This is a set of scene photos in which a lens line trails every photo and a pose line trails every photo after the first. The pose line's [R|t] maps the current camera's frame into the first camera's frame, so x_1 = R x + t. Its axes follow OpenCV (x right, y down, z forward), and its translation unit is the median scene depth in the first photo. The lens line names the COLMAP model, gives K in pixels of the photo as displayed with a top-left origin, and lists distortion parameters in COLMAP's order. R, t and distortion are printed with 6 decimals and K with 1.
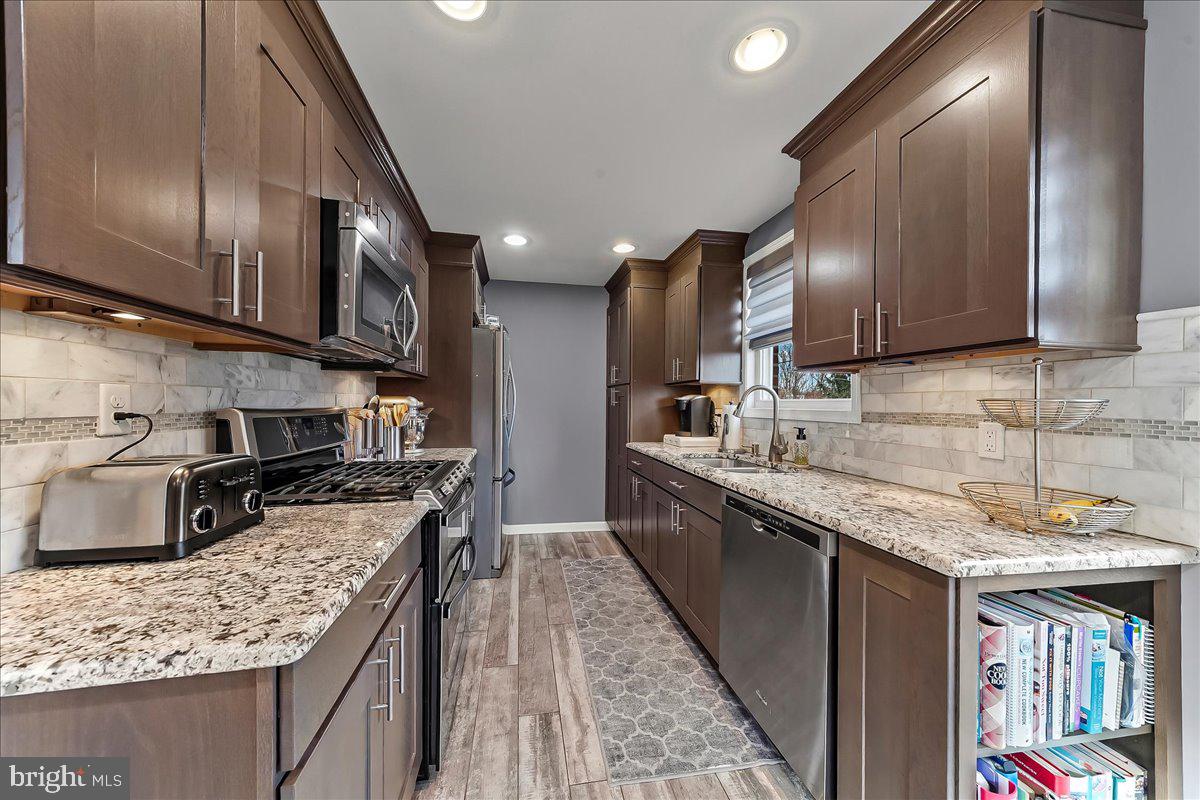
lens RADIAL K [[430.0, 0, 602.8], [0, 430.0, 407.6], [0, 0, 1]] dist [0.009858, -0.000008]
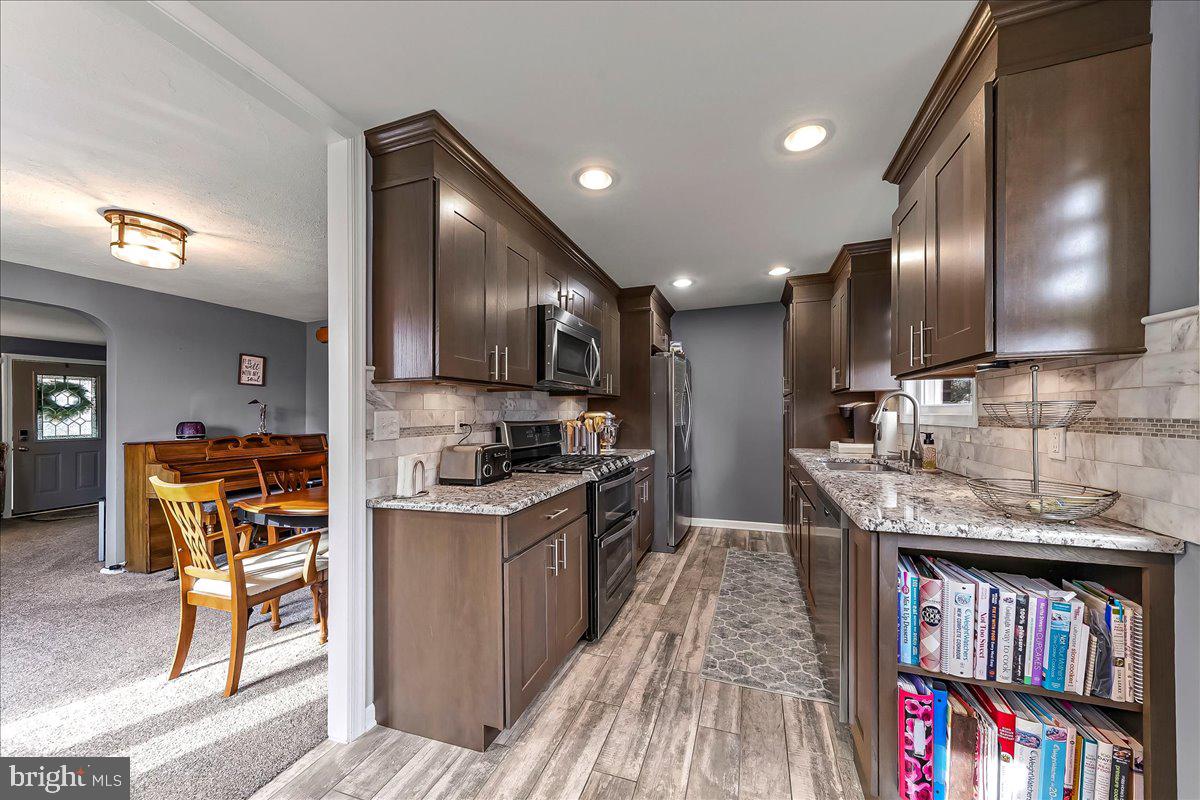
lens RADIAL K [[430.0, 0, 602.8], [0, 430.0, 407.6], [0, 0, 1]] dist [0.009858, -0.000008]
pose [[0.864473, -0.030521, -0.501751, 0.453657], [0.018225, 0.999402, -0.029392, 0.005956], [0.502348, 0.016265, 0.864513, -0.395293]]
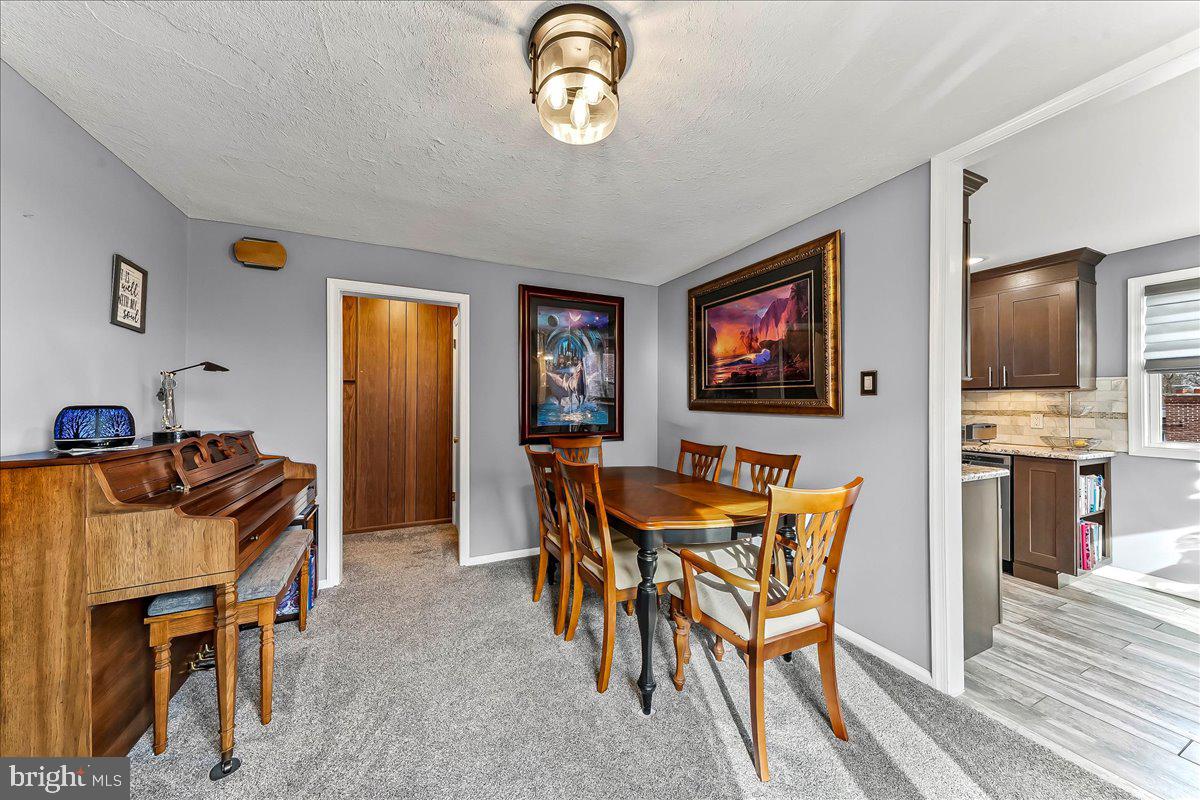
lens RADIAL K [[415.8, 0, 605.1], [0, 415.8, 403.4], [0, 0, 1]] dist [0.000380, 0.000004]
pose [[0.967774, -0.004426, 0.251780, -2.032850], [0.005921, 0.999969, -0.005182, -0.027667], [-0.251749, 0.006506, 0.967771, -0.680002]]
